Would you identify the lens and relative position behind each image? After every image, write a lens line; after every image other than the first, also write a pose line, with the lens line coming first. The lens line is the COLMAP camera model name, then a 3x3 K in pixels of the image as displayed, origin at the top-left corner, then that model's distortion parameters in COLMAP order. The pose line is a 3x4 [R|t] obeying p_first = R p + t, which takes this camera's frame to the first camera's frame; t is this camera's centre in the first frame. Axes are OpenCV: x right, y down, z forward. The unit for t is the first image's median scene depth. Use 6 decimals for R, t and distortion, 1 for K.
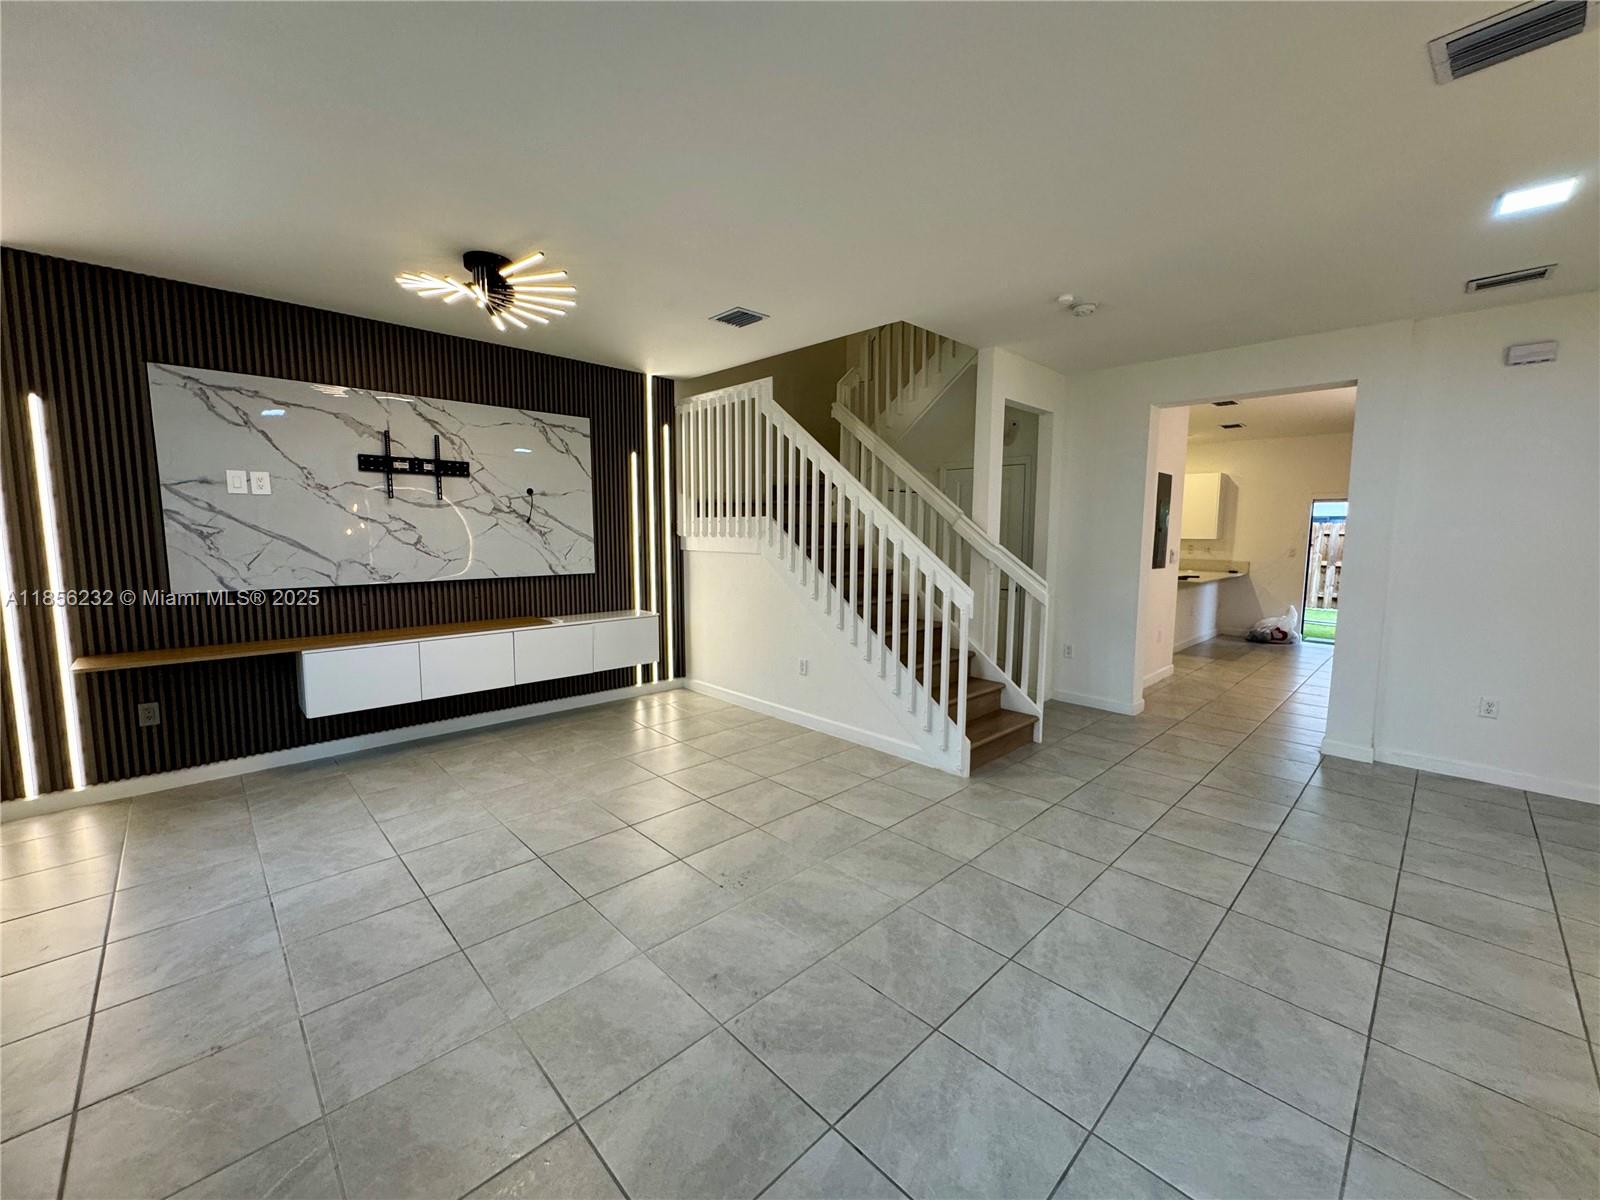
lens RADIAL K [[645.3, 0, 802.0], [0, 645.3, 597.6], [0, 0, 1]] dist [-0.000735, -0.000354]
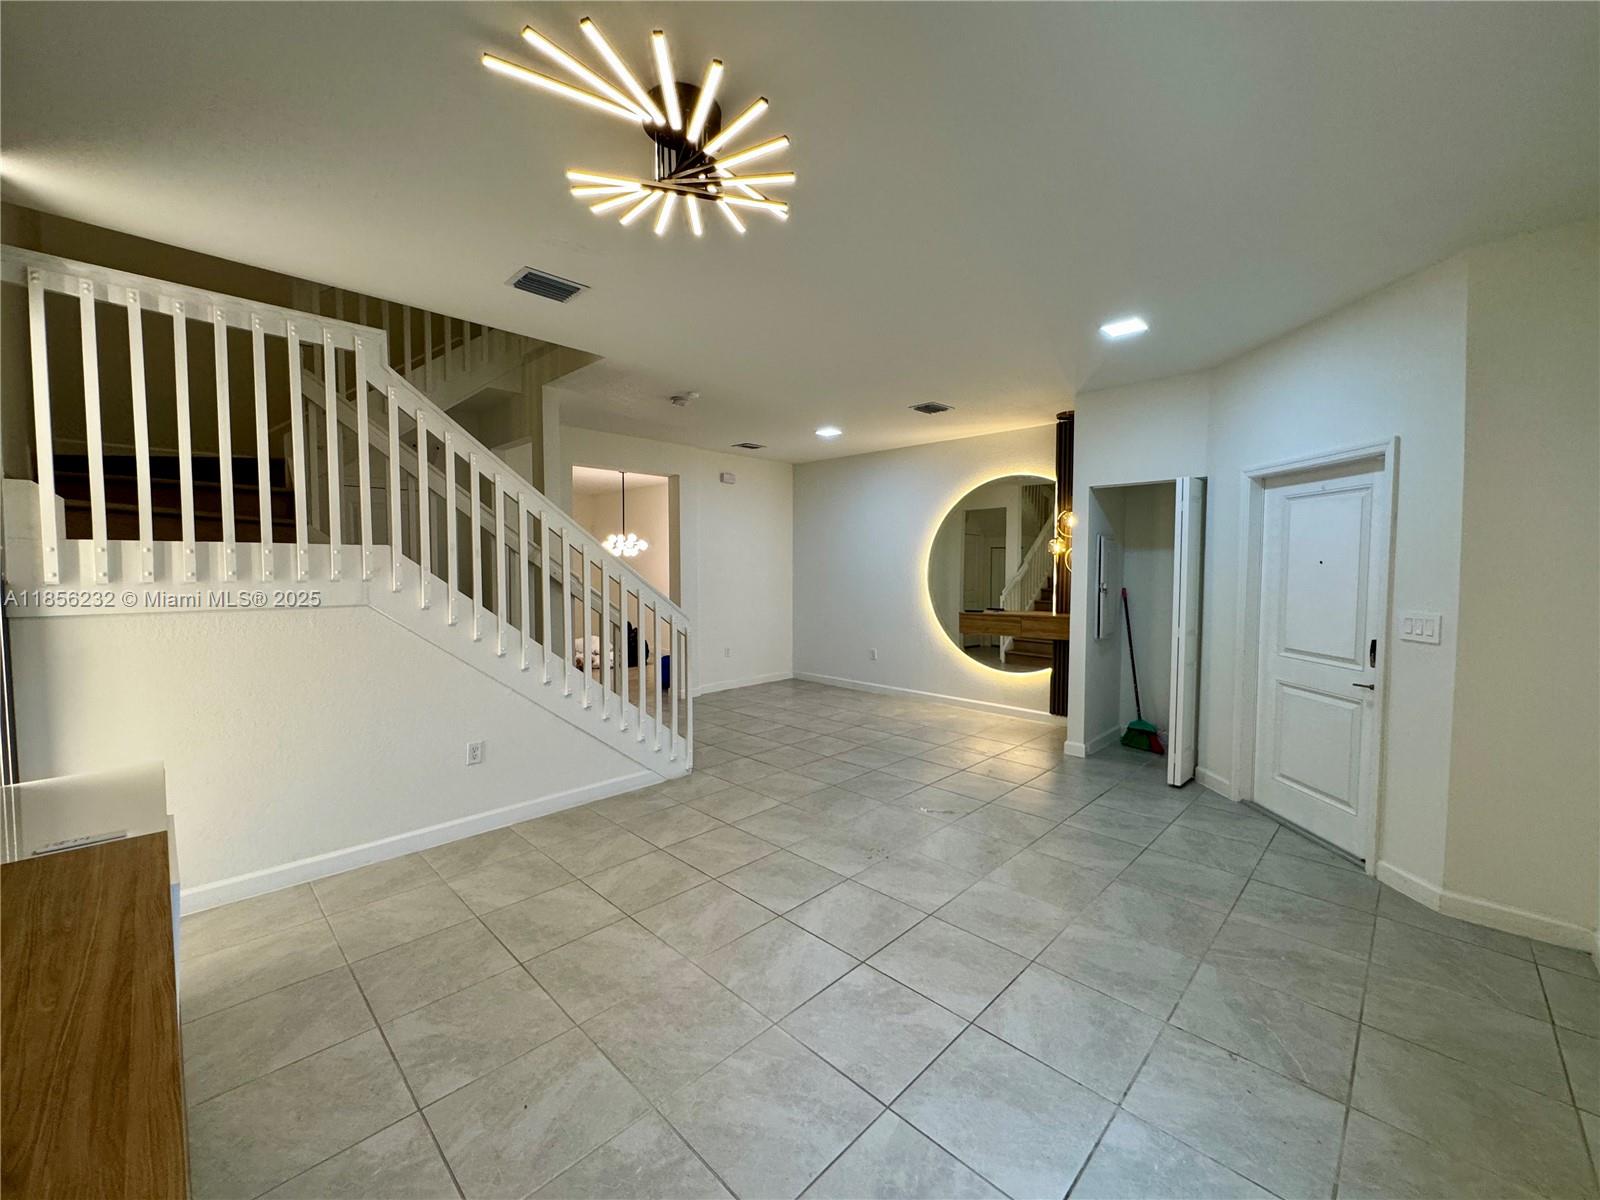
lens RADIAL K [[645.3, 0, 799.5], [0, 645.3, 598.0], [0, 0, 1]] dist [-0.000735, -0.000354]
pose [[-0.035290, -0.057306, 0.997733, -0.882263], [0.100676, 0.993072, 0.060599, -0.089672], [-0.994293, 0.102586, -0.029276, 0.772183]]
